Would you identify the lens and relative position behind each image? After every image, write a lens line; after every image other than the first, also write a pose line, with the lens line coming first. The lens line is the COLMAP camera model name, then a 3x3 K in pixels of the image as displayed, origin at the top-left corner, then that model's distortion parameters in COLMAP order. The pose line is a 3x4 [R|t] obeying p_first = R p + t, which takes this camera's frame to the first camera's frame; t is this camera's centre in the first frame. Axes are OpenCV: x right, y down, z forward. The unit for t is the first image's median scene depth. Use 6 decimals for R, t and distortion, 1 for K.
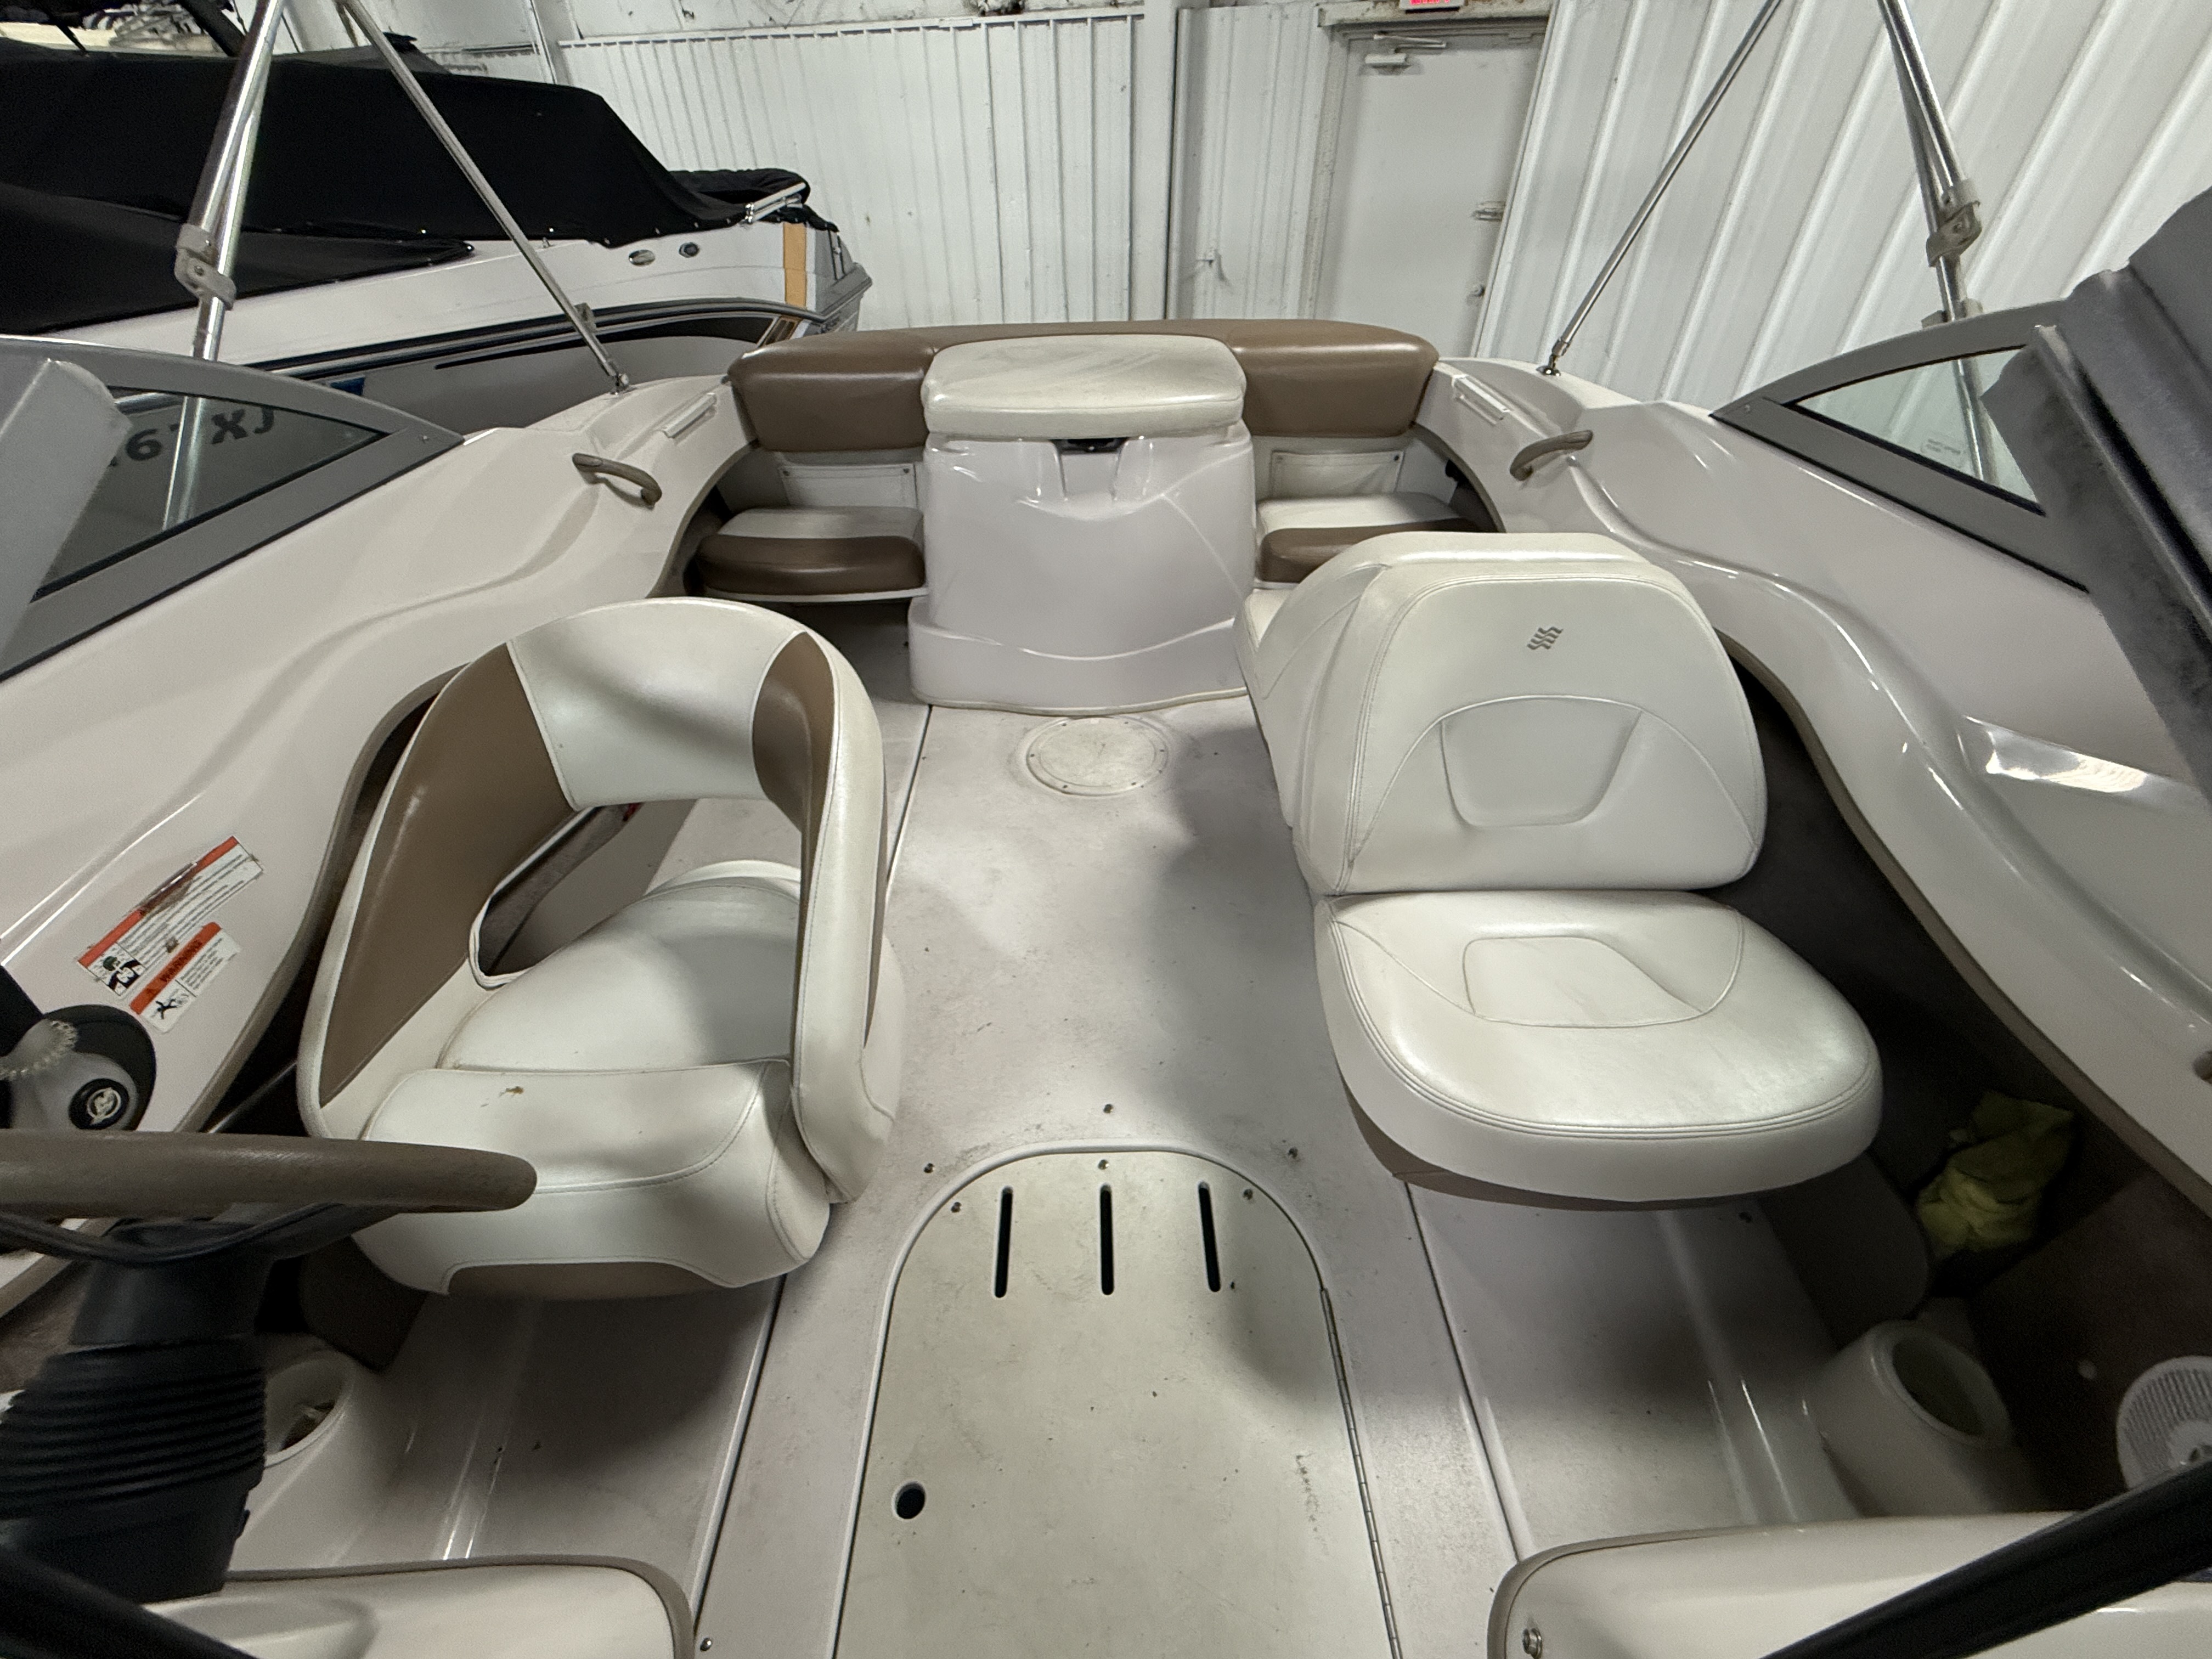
lens RADIAL K [[901.2, 0, 1097.4], [0, 901.2, 830.4], [0, 0, 1]] dist [-0.001066, -0.000403]
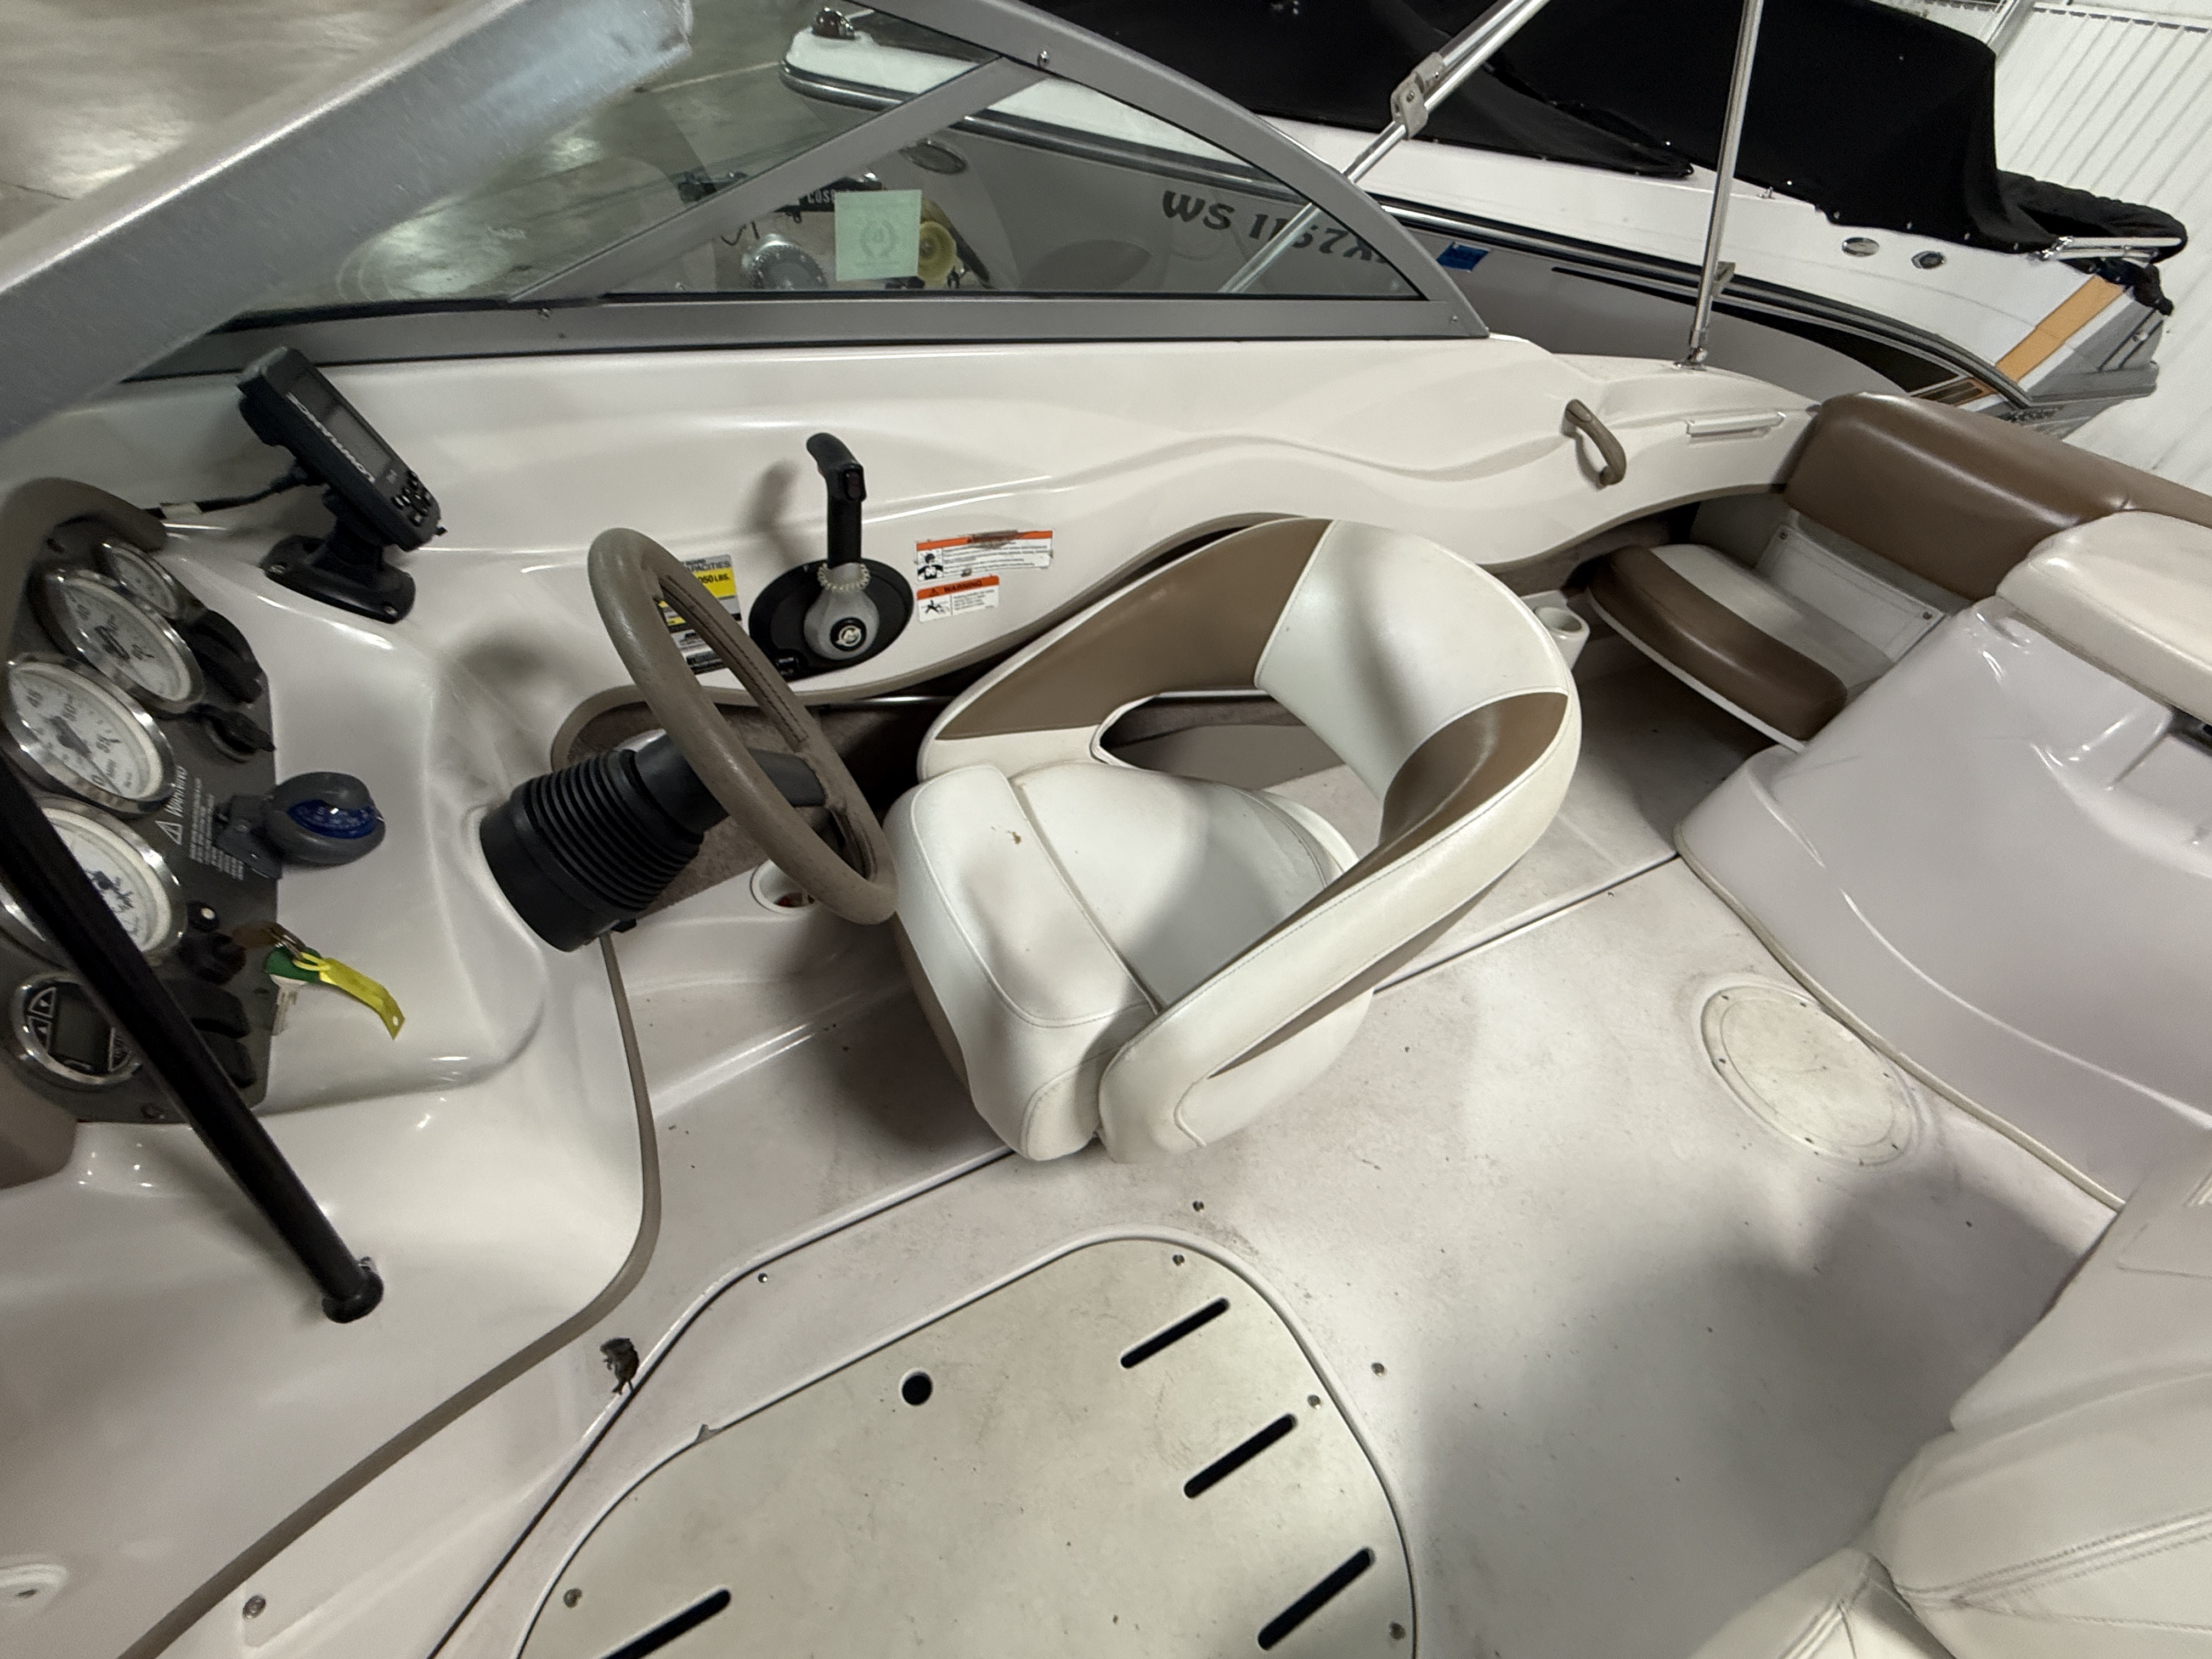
lens RADIAL K [[901.2, 0, 1120.5], [0, 901.2, 832.1], [0, 0, 1]] dist [-0.001066, -0.000403]
pose [[0.466311, 0.691373, -0.551867, 0.013613], [-0.668741, 0.683885, 0.291698, -0.072508], [0.579085, 0.233034, 0.781252, 0.114684]]
